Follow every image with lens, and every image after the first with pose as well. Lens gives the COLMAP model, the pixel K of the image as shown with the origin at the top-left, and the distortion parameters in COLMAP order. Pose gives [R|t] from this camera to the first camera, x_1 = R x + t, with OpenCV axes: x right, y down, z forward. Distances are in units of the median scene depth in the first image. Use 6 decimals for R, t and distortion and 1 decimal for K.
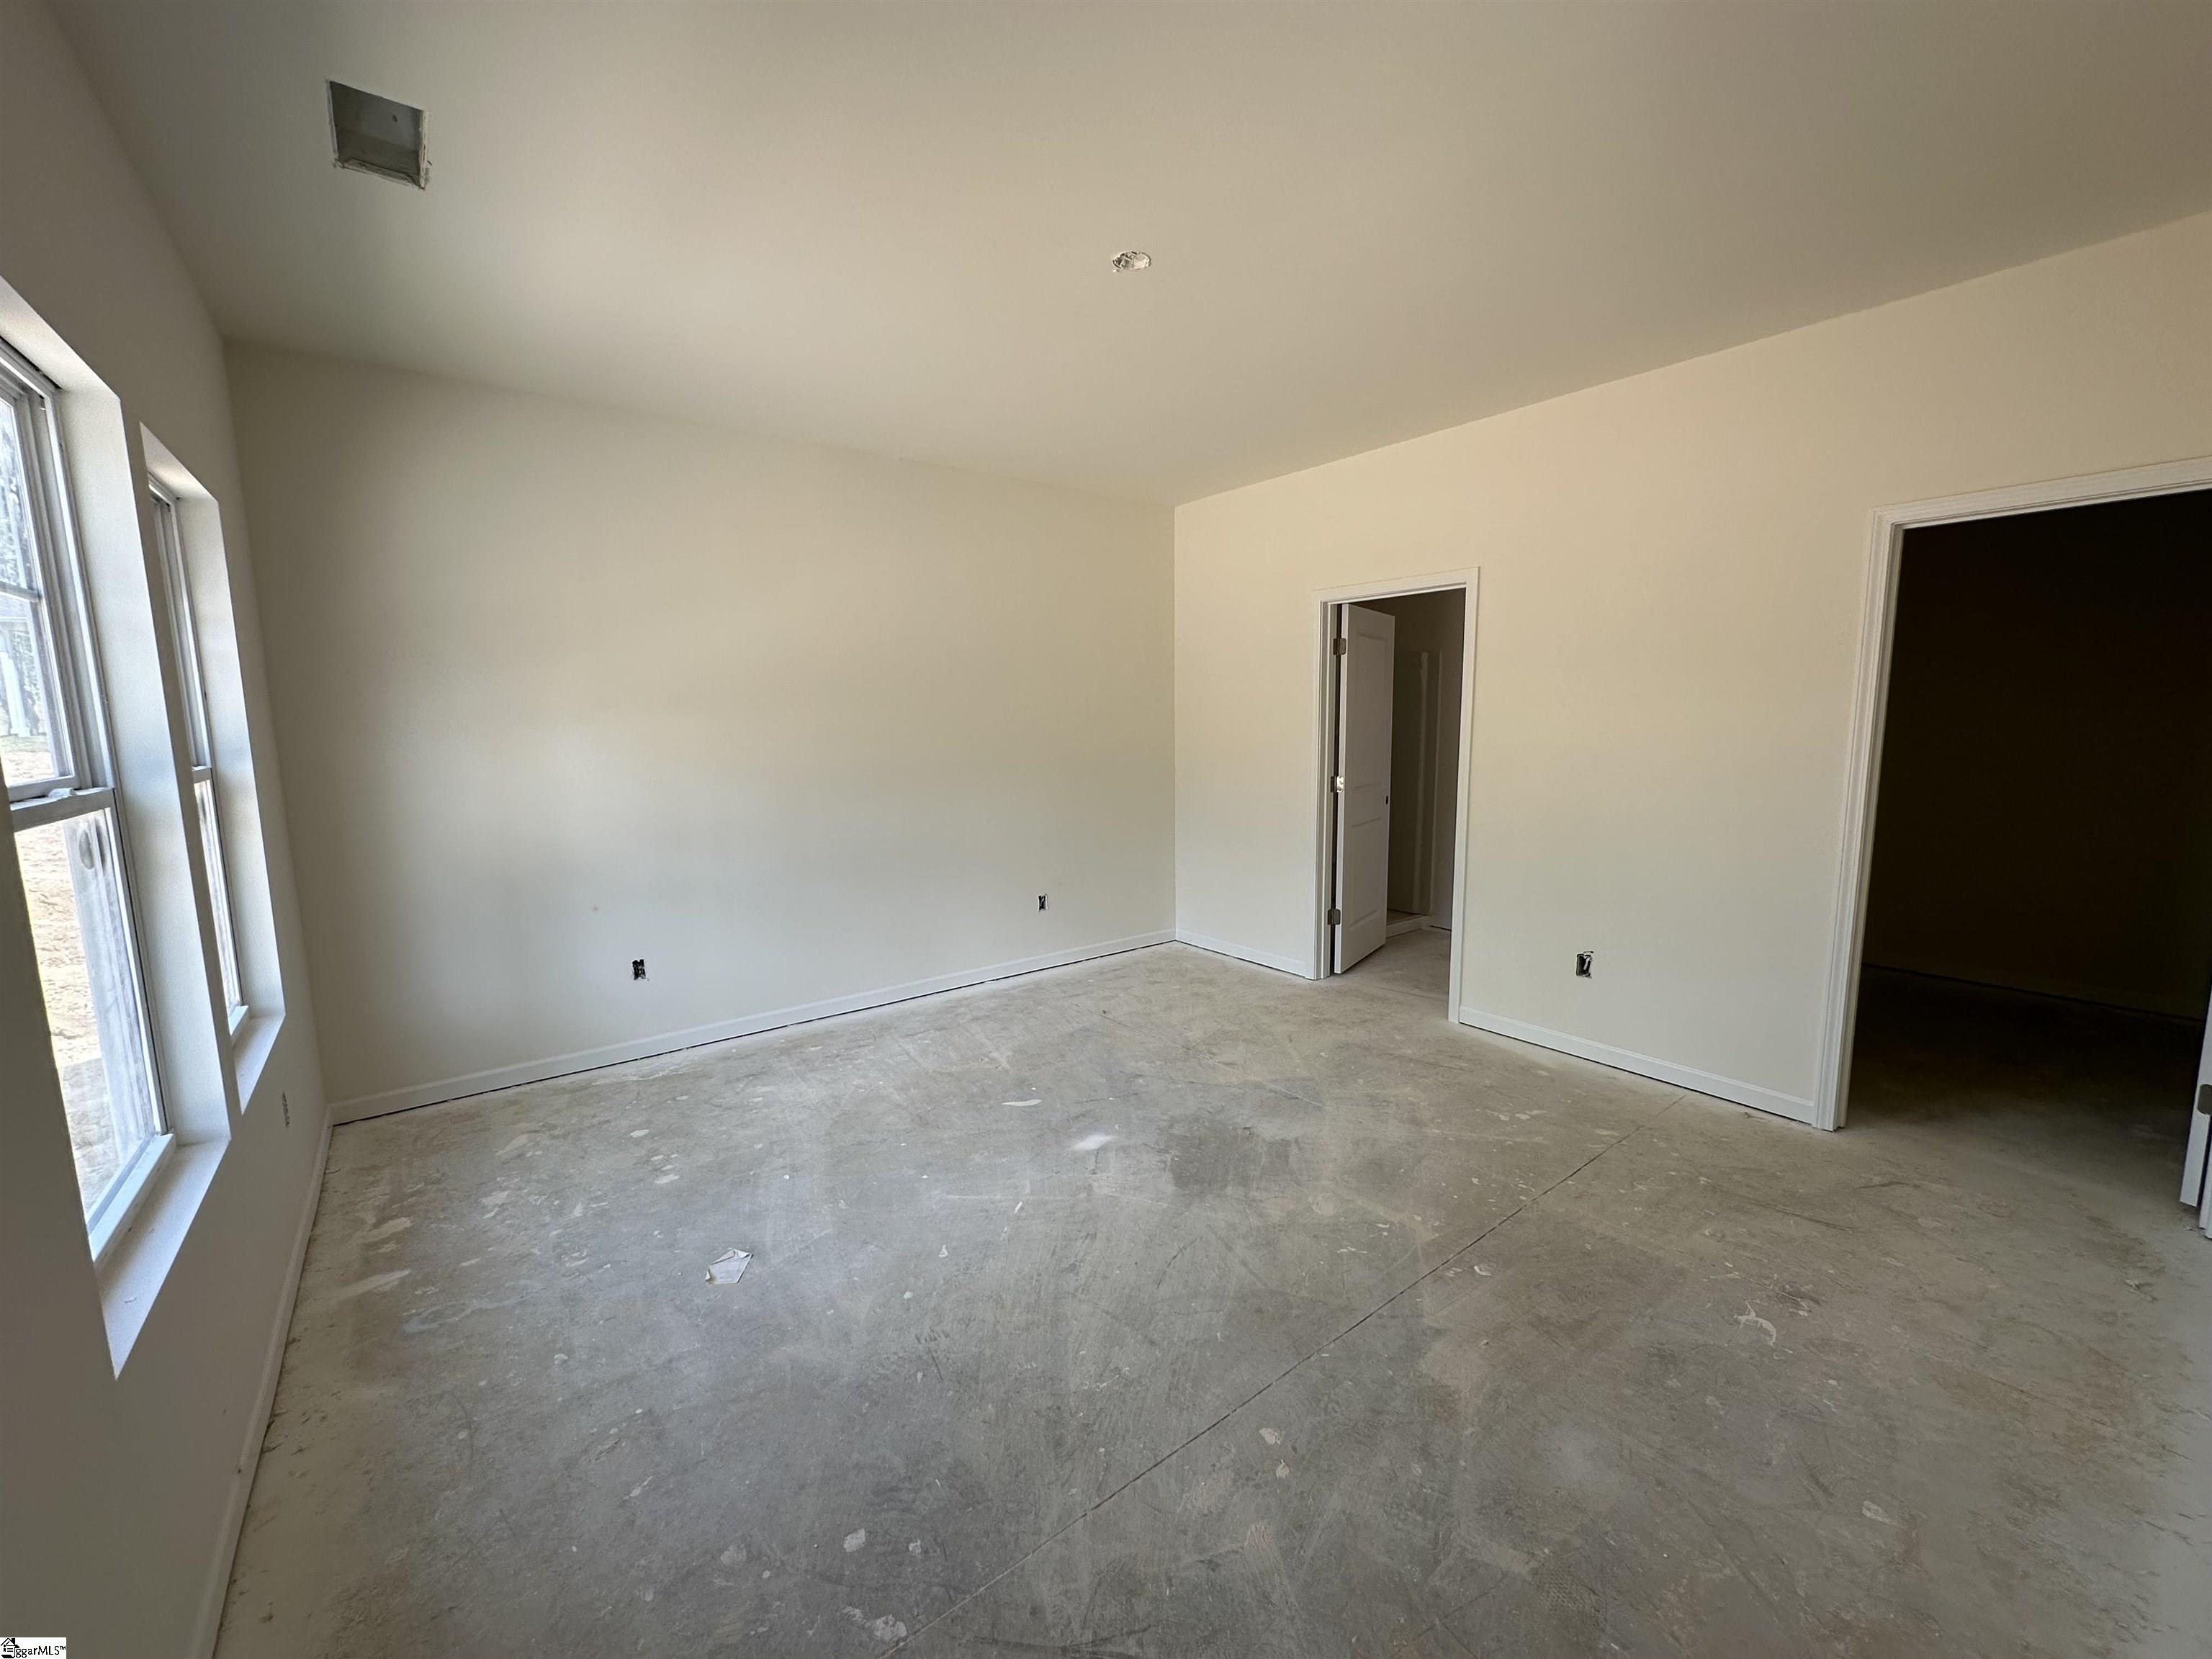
lens RADIAL K [[886.1, 0, 1115.1], [0, 886.1, 832.3], [0, 0, 1]] dist [-0.010929, 0.000492]
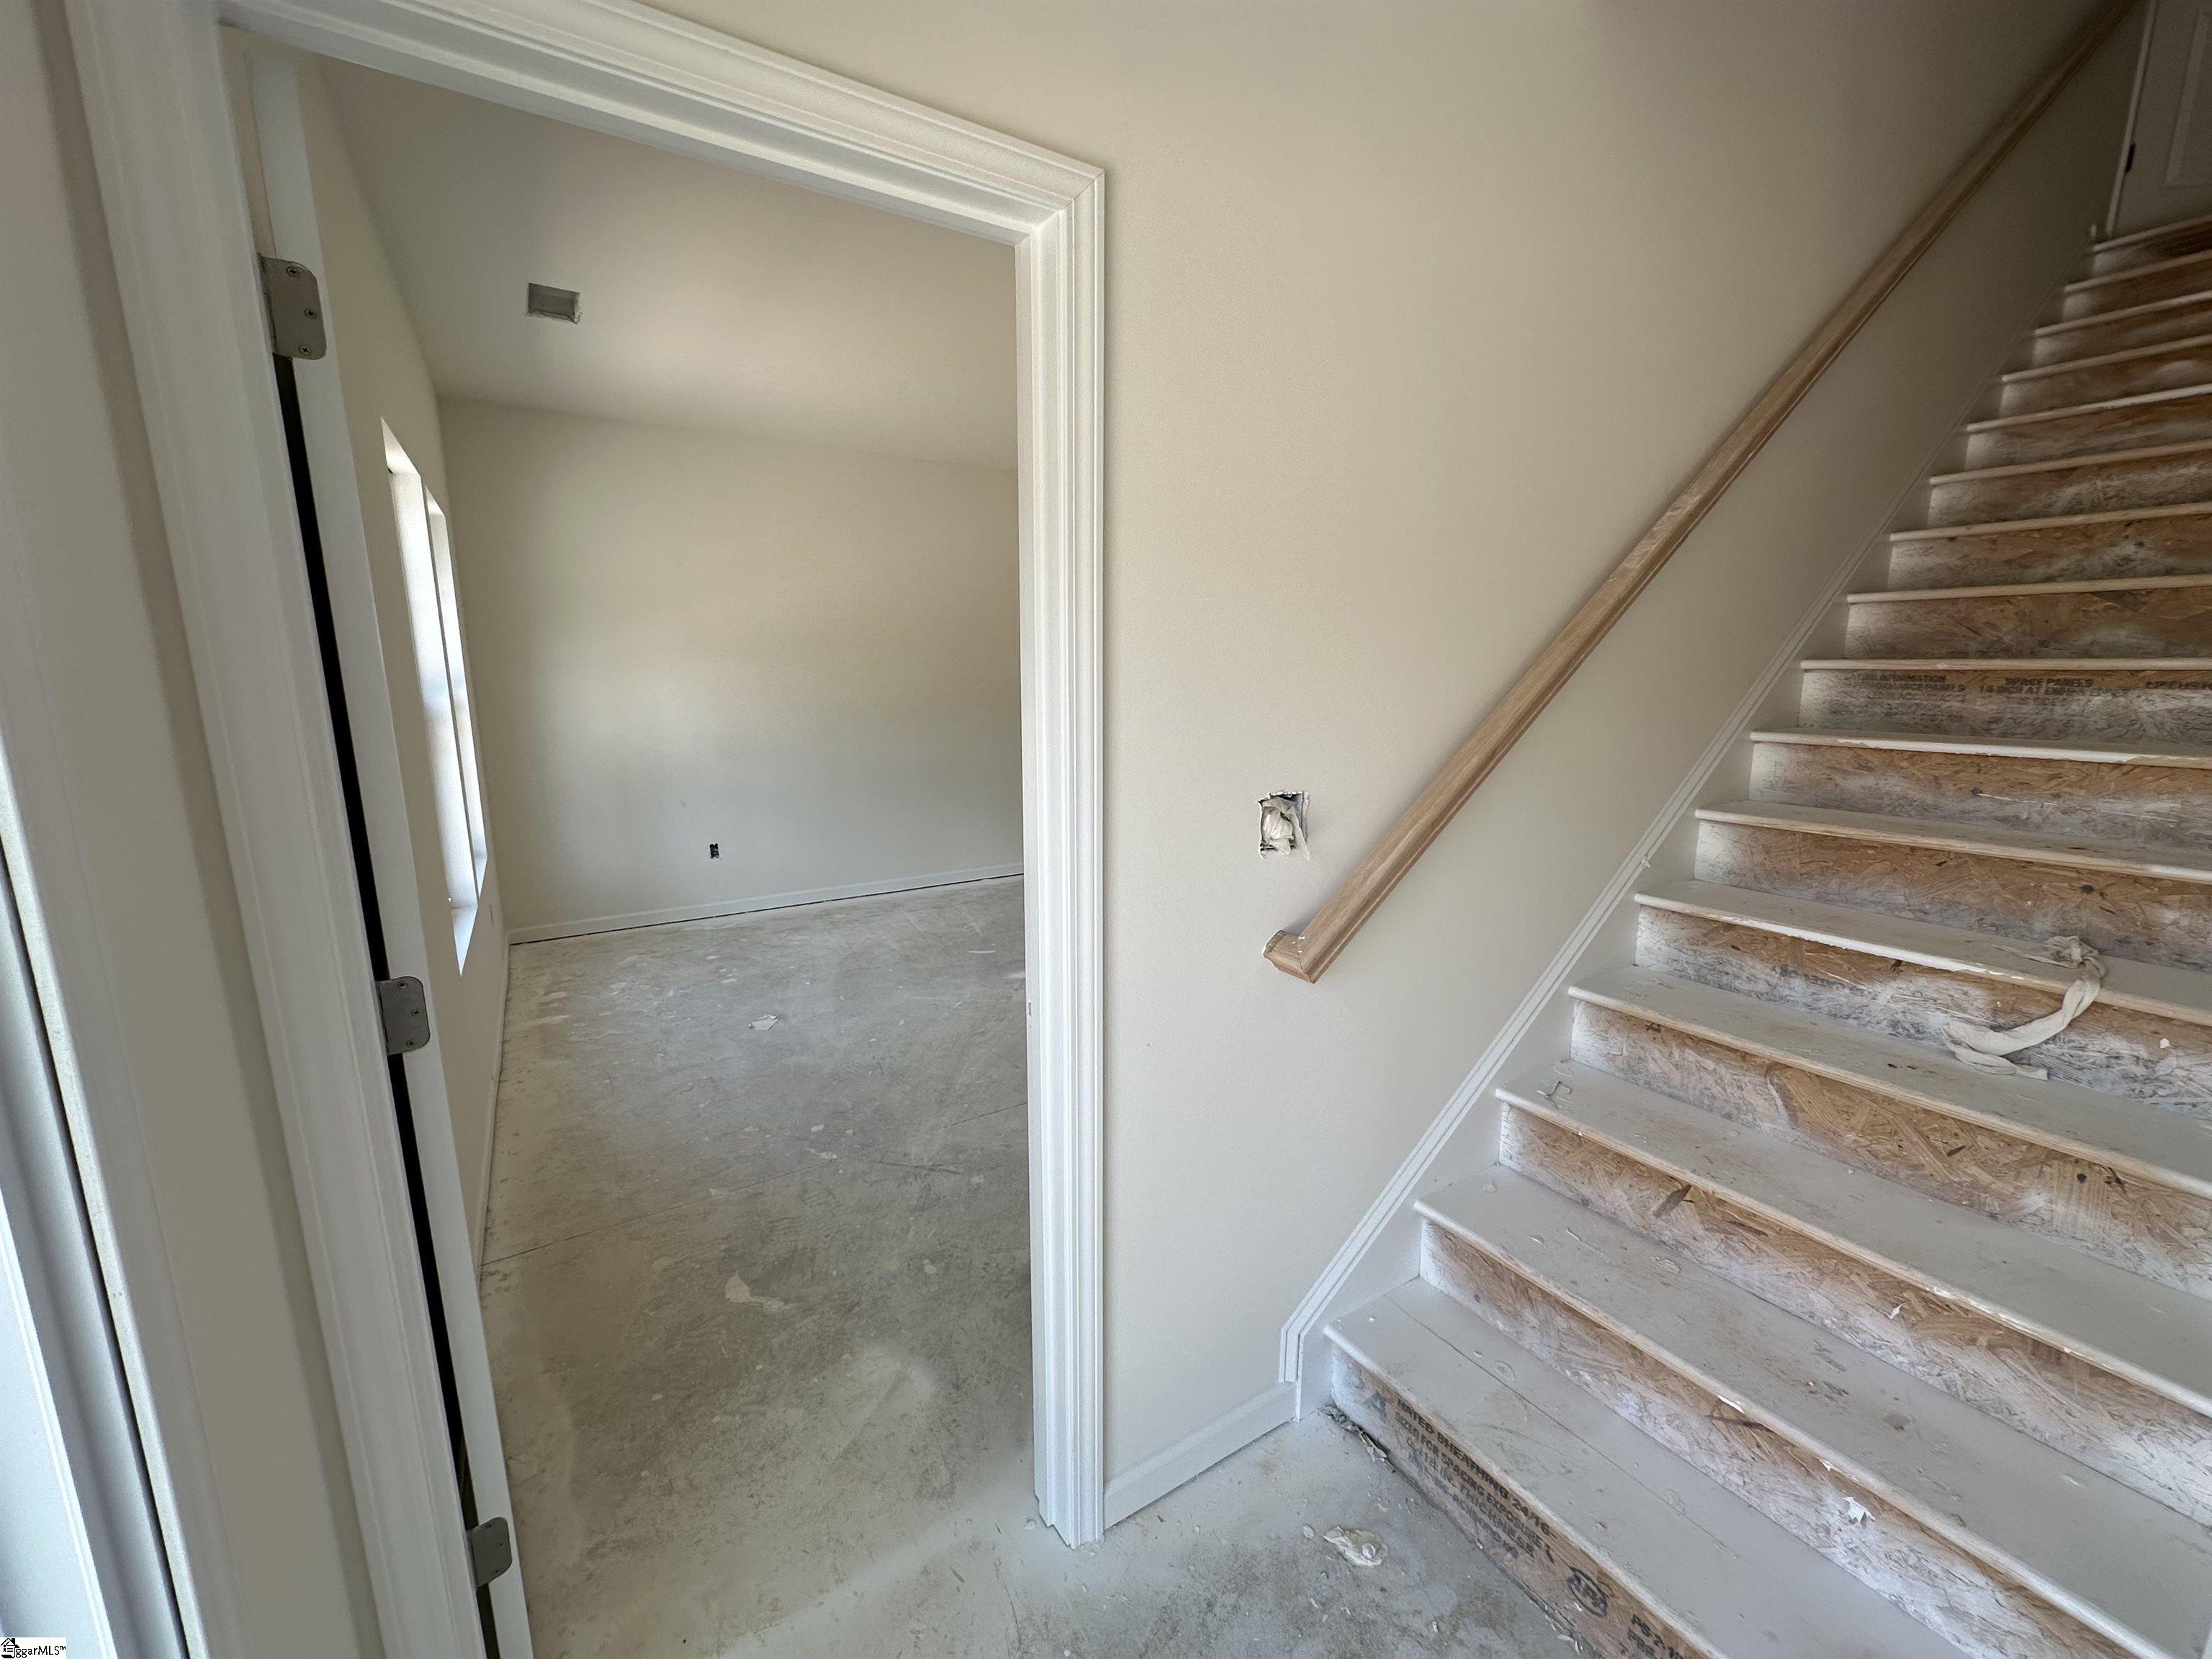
lens RADIAL K [[886.1, 0, 1099.8], [0, 886.1, 829.6], [0, 0, 1]] dist [-0.010929, 0.000492]
pose [[0.995106, 0.028550, -0.094602, 0.236443], [-0.023594, 0.998311, 0.053098, 0.050225], [0.095959, -0.050606, 0.994098, -0.386678]]
